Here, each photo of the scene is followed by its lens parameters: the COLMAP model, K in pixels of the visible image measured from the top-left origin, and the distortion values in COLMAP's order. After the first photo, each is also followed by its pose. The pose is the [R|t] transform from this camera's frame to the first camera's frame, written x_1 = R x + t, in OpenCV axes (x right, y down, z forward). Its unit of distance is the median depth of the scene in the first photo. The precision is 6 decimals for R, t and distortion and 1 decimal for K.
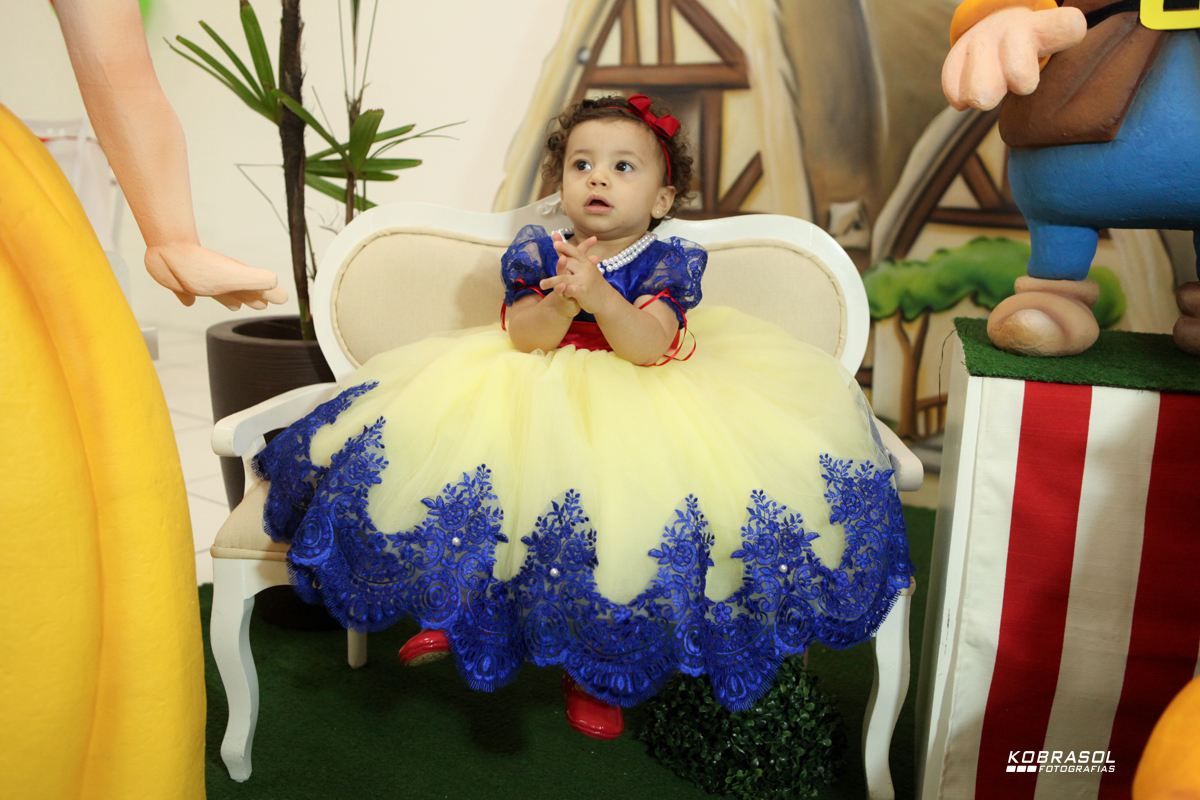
lens RADIAL K [[1106.0, 0, 605.3], [0, 1106.0, 398.6], [0, 0, 1]] dist [-0.016042, 0.004845]
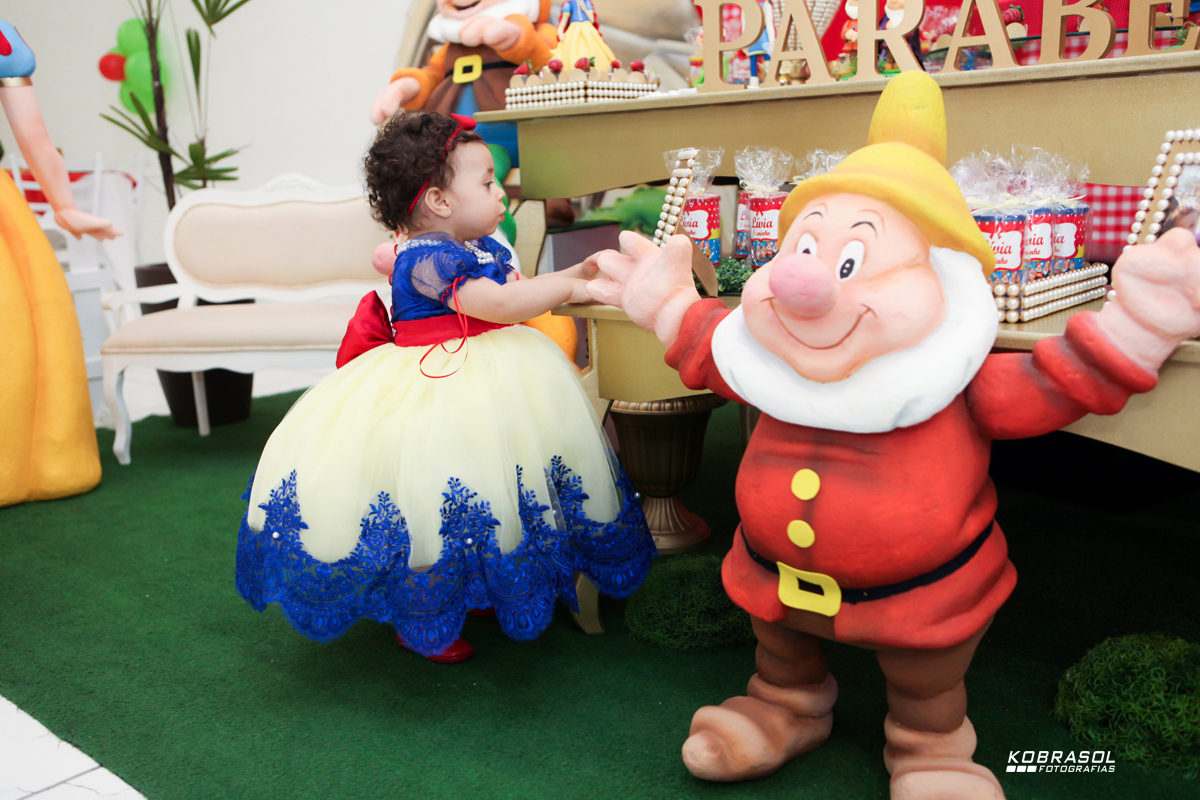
lens RADIAL K [[1124.9, 0, 601.7], [0, 1124.9, 400.8], [0, 0, 1]] dist [-0.084695, 0.124903]
pose [[0.990474, -0.055929, -0.125829, 0.615475], [0.055306, 0.998434, -0.008442, 0.213699], [0.126104, 0.001402, 0.992016, -0.740796]]
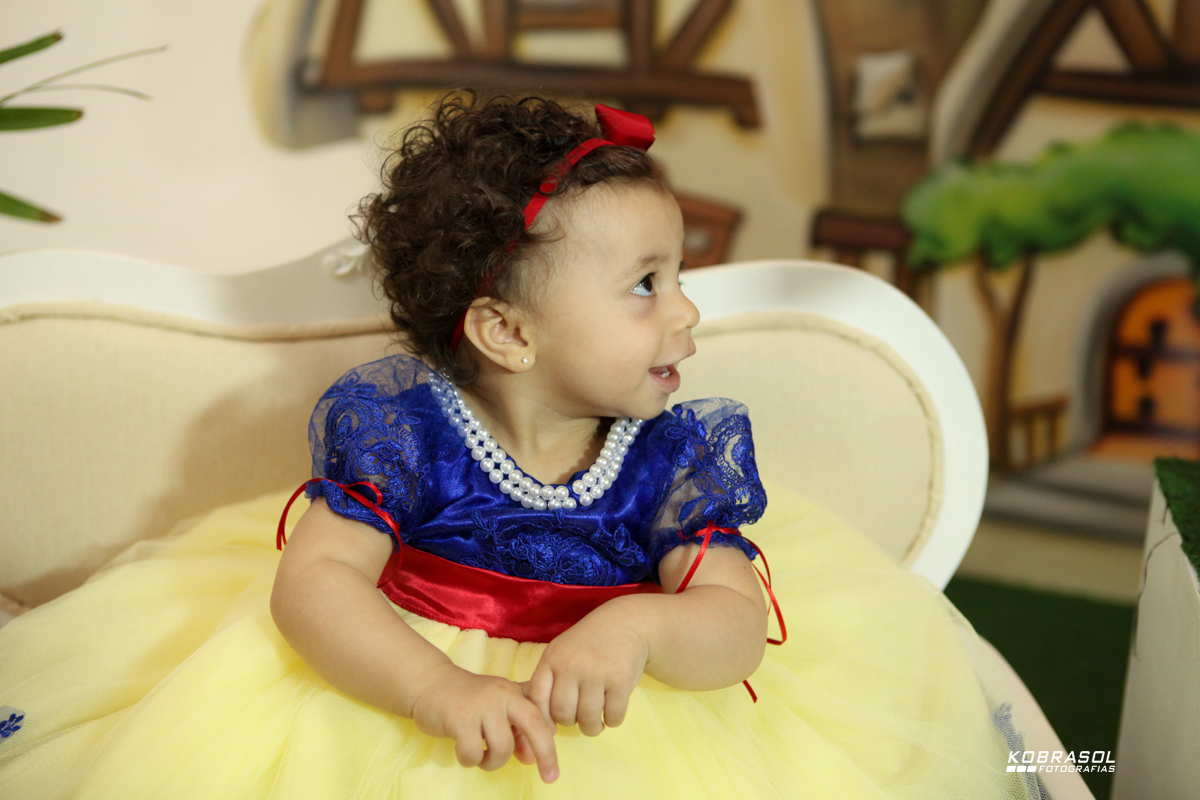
lens RADIAL K [[1667.1, 0, 600.0], [0, 1667.1, 400.0], [0, 0, 1]] dist [0.040374, 0.088972]
pose [[0.995448, -0.040817, 0.086129, -0.007468], [0.028304, 0.989490, 0.141801, -0.176001], [-0.091012, -0.138718, 0.986141, 0.216780]]
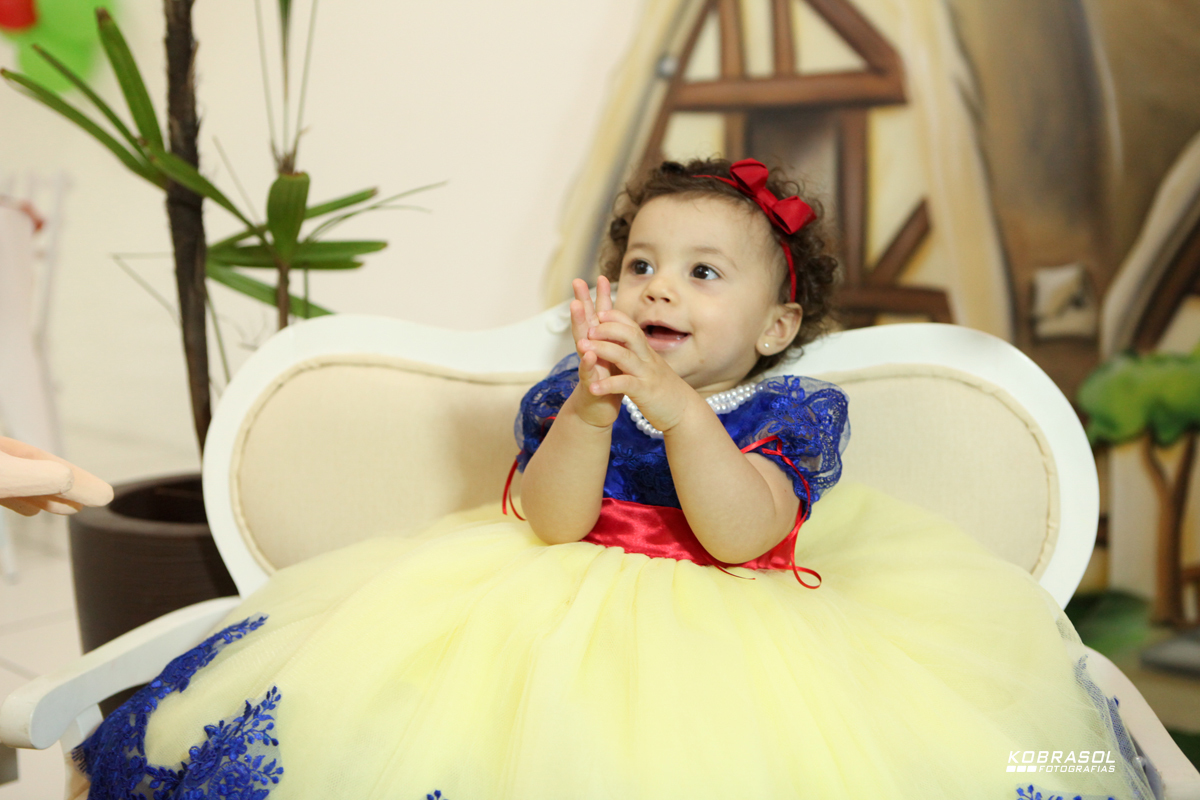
lens RADIAL K [[1399.6, 0, 594.1], [0, 1399.6, 395.7], [0, 0, 1]] dist [-0.018517, -0.002954]
pose [[0.994082, -0.017159, -0.107273, 0.038431], [0.010105, 0.997772, -0.065950, -0.065524], [0.108165, 0.064476, 0.992040, 0.191510]]
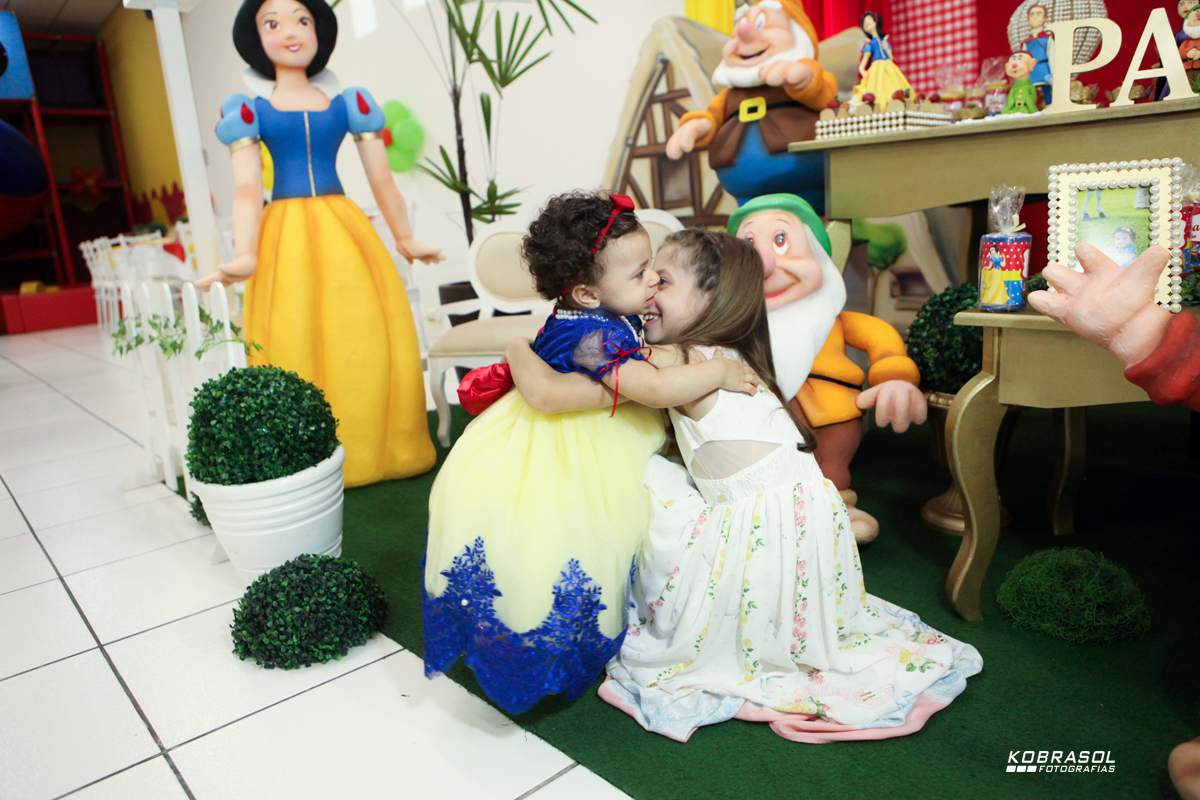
lens RADIAL K [[820.2, 0, 607.5], [0, 820.2, 403.8], [0, 0, 1]] dist [-0.044979, 0.001953]
pose [[0.973525, -0.058060, -0.221086, 0.337210], [0.063163, 0.997874, 0.016072, 0.172971], [0.219683, -0.029611, 0.975122, -0.591255]]
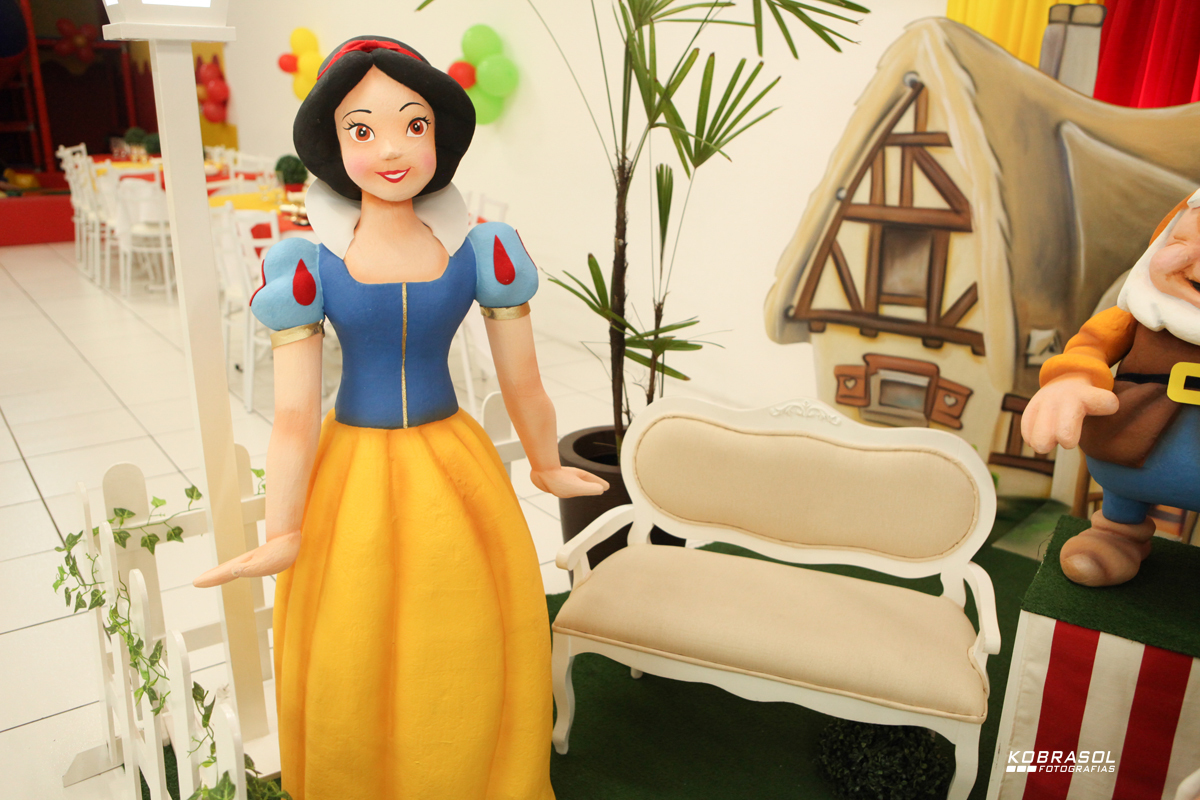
lens RADIAL K [[976.5, 0, 594.9], [0, 976.5, 400.9], [0, 0, 1]] dist [-0.036287, 0.006463]
pose [[0.955065, 0.074724, -0.286824, 0.072298], [-0.048138, 0.993956, 0.098659, -0.246884], [0.292462, -0.080419, 0.952890, -0.271728]]
